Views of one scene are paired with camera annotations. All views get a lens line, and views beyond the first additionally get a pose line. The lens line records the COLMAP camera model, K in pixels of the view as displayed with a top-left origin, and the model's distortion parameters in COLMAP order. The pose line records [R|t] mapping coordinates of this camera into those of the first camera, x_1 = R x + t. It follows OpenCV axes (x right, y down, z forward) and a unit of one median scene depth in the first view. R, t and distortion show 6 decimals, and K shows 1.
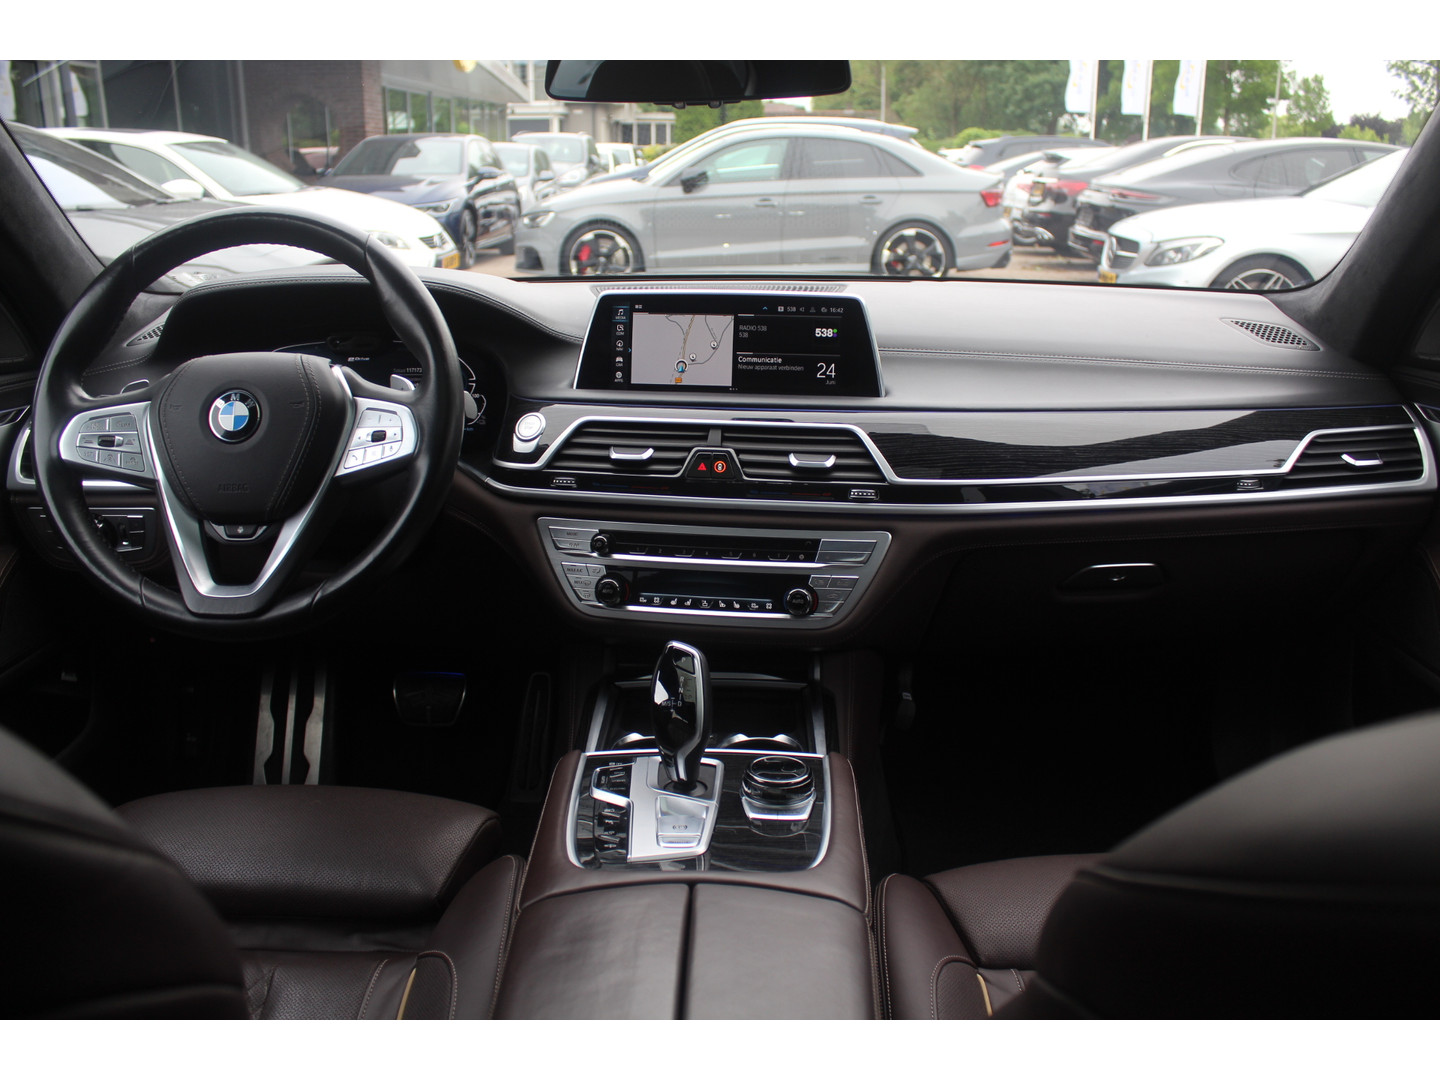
lens RADIAL K [[1181.2, 0, 721.7], [0, 1181.2, 528.9], [0, 0, 1]] dist [-0.169913, 0.135999]
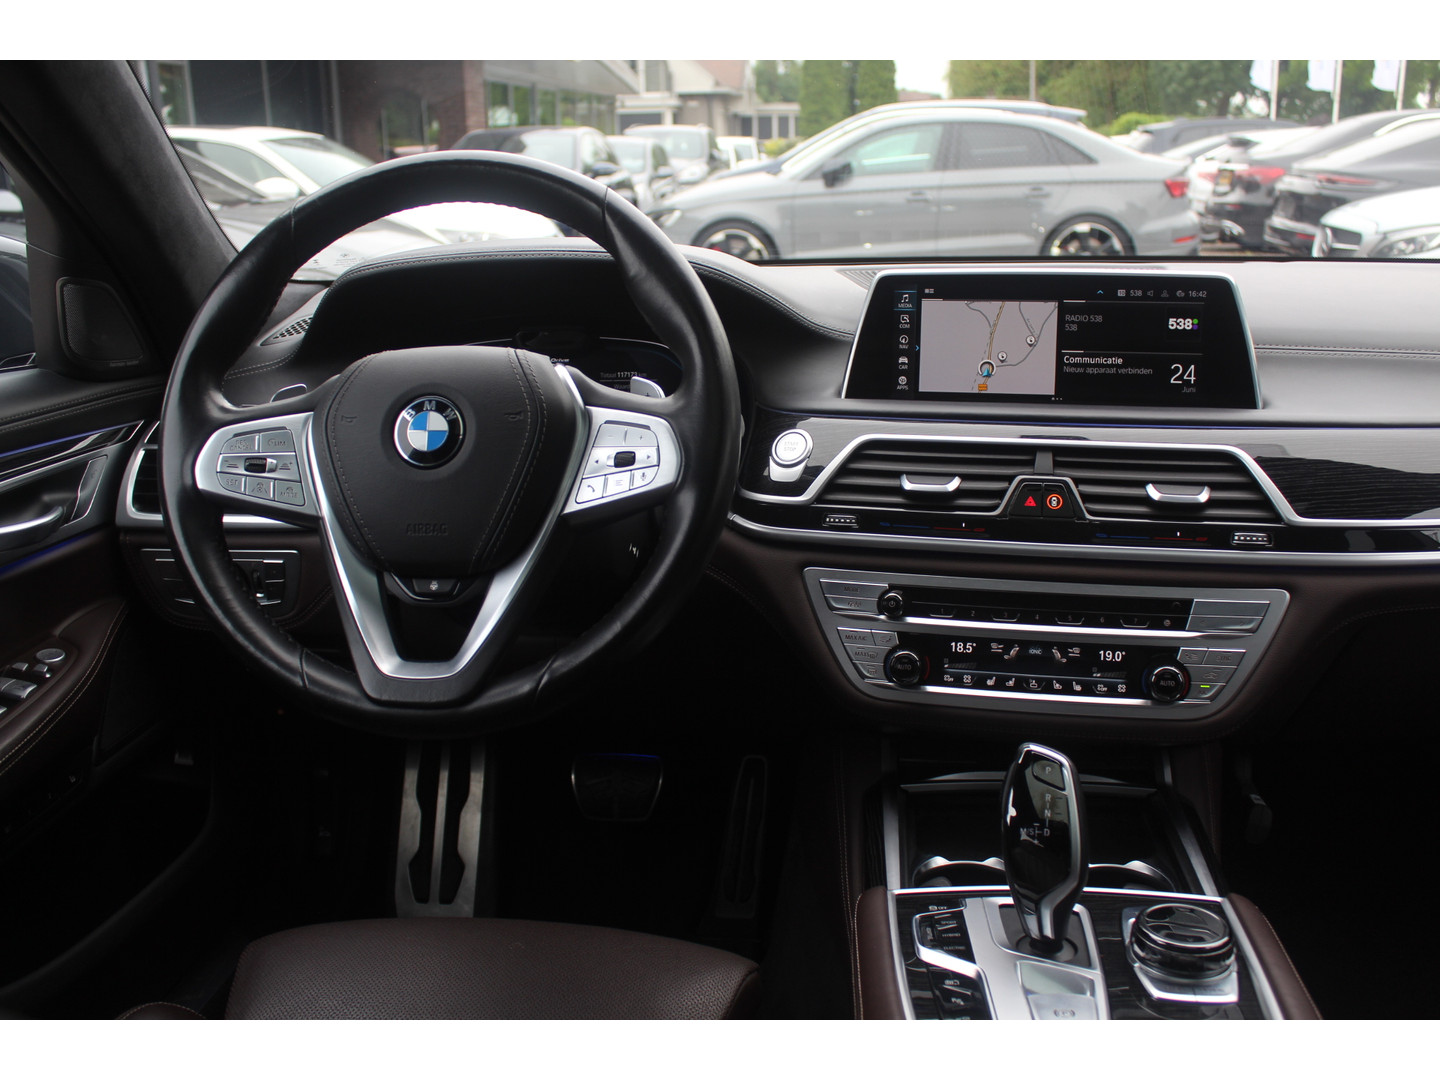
lens RADIAL K [[1304.9, 0, 721.9], [0, 1304.9, 532.0], [0, 0, 1]] dist [-0.159781, 0.145059]
pose [[0.995367, 0.003154, -0.096094, -0.126343], [-0.005453, 0.999705, -0.023665, -0.012185], [0.095991, 0.024079, 0.995091, 0.156173]]
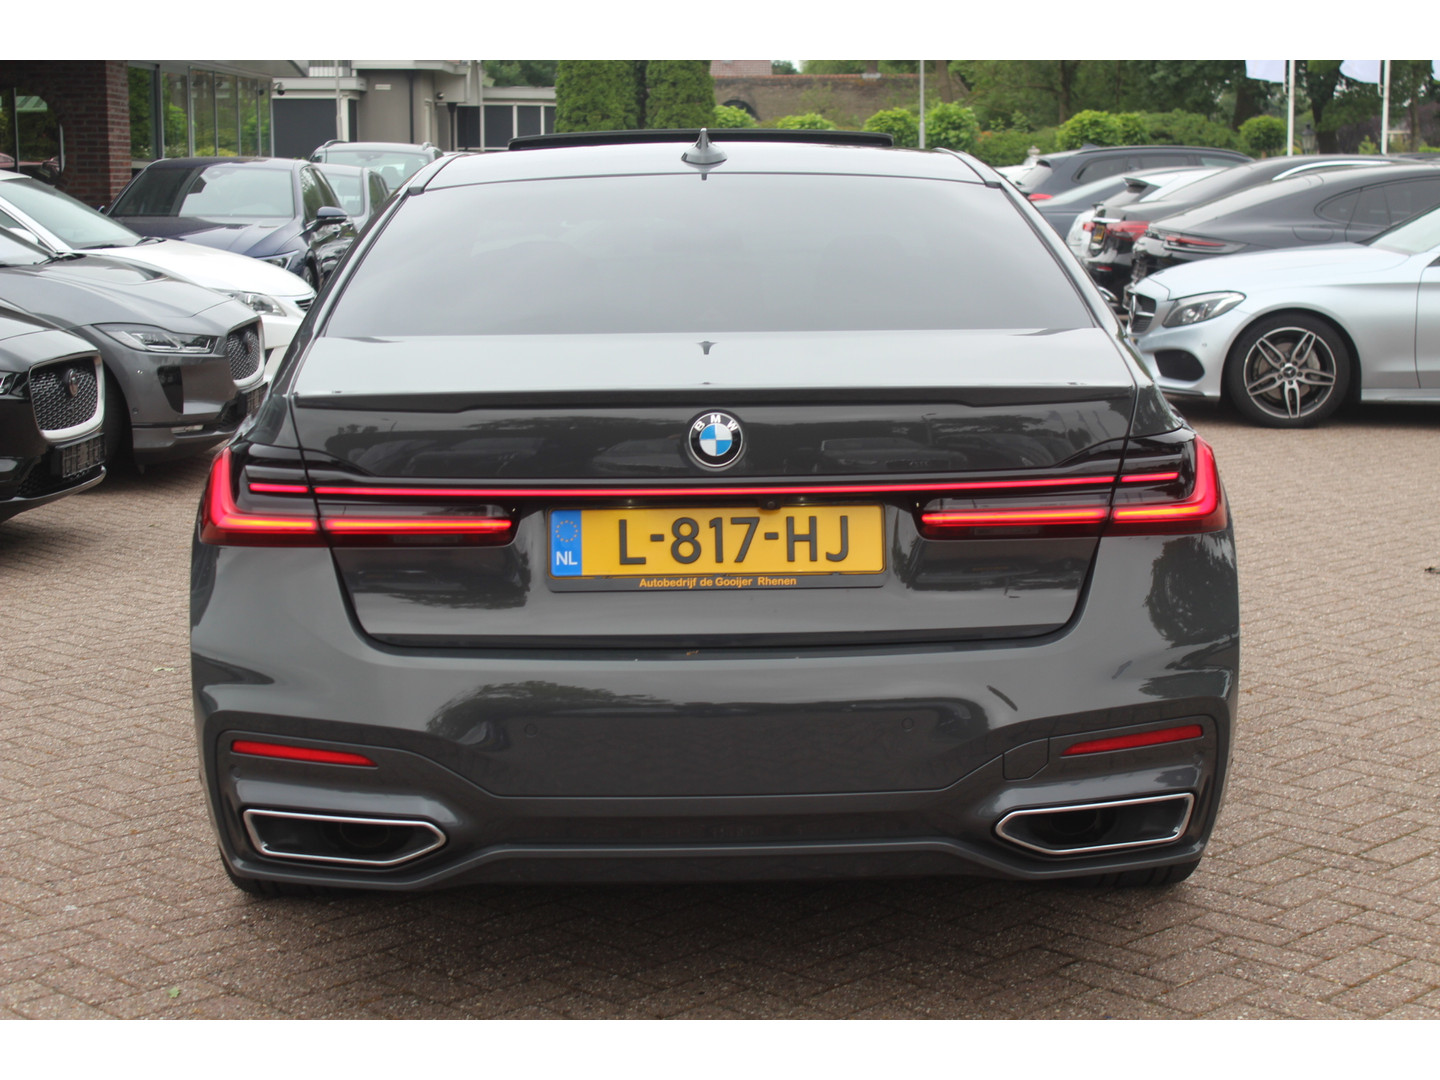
lens RADIAL K [[2414.5, 0, 720.0], [0, 2414.5, 540.0], [0, 0, 1]] dist [-0.034350, -0.075814]
pose [[0.999306, -0.008758, 0.036204, -0.201646], [0.014074, 0.988688, -0.149325, 1.226033], [-0.034487, 0.149731, 0.988125, -4.742589]]
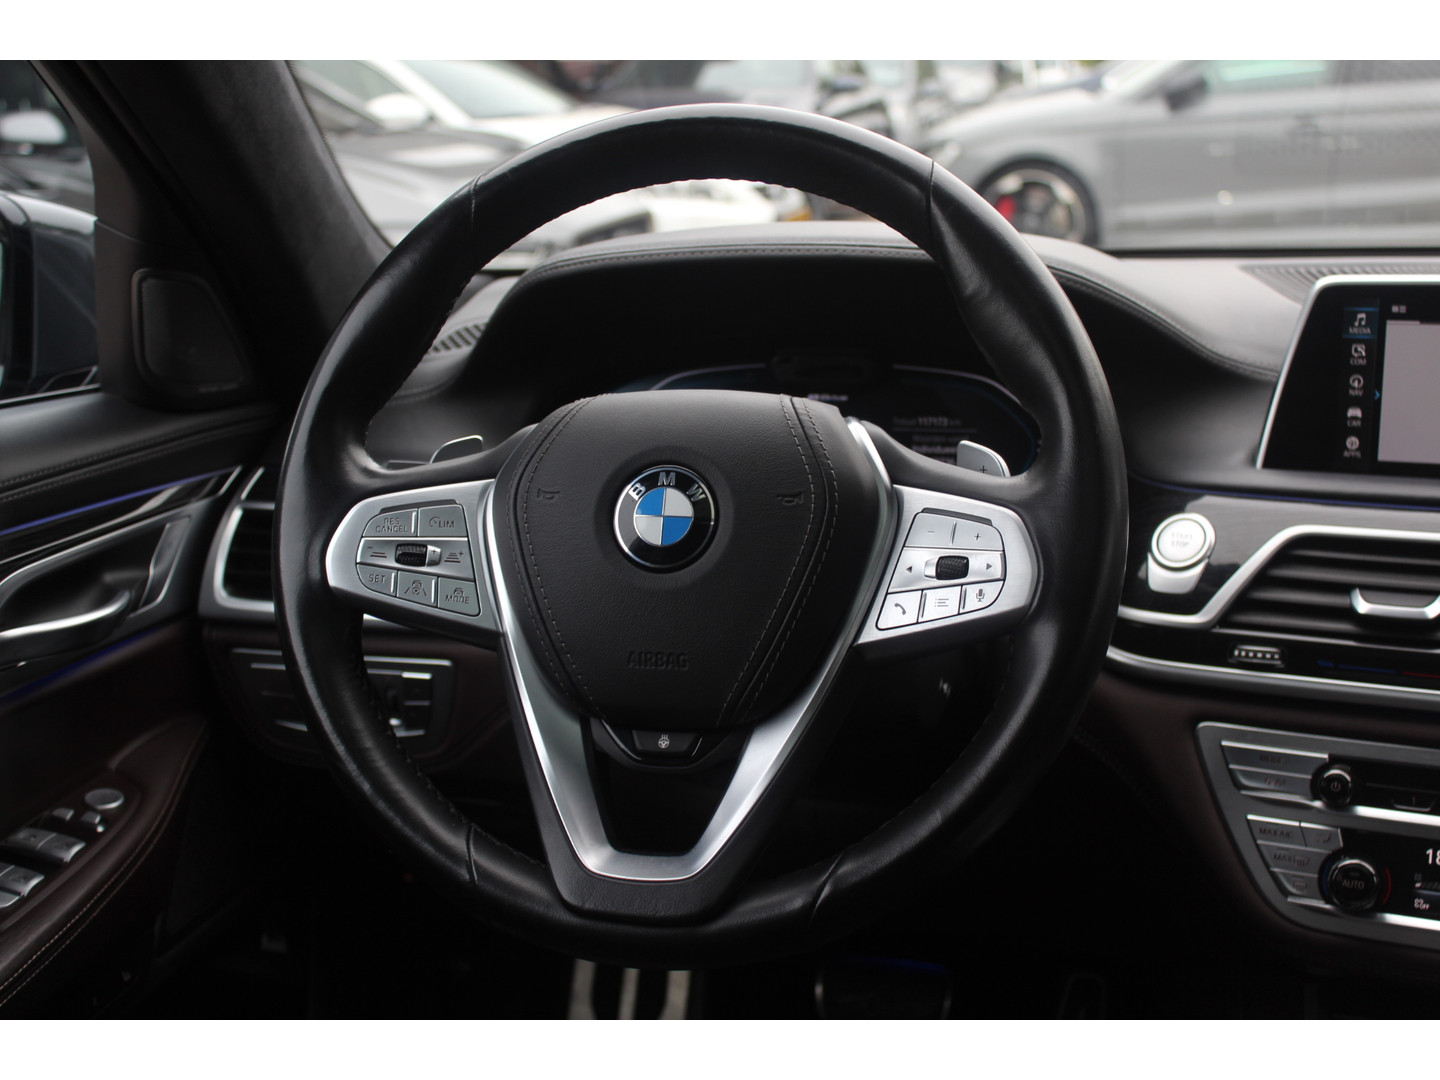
lens RADIAL K [[1838.6, 0, 720.0], [0, 1838.6, 540.0], [0, 0, 1]] dist [-0.082357, 0.077317]
pose [[0.969331, 0.029962, -0.243926, -0.163438], [-0.043221, 0.997854, -0.049185, -0.039807], [0.241929, 0.058219, 0.968546, 0.180125]]
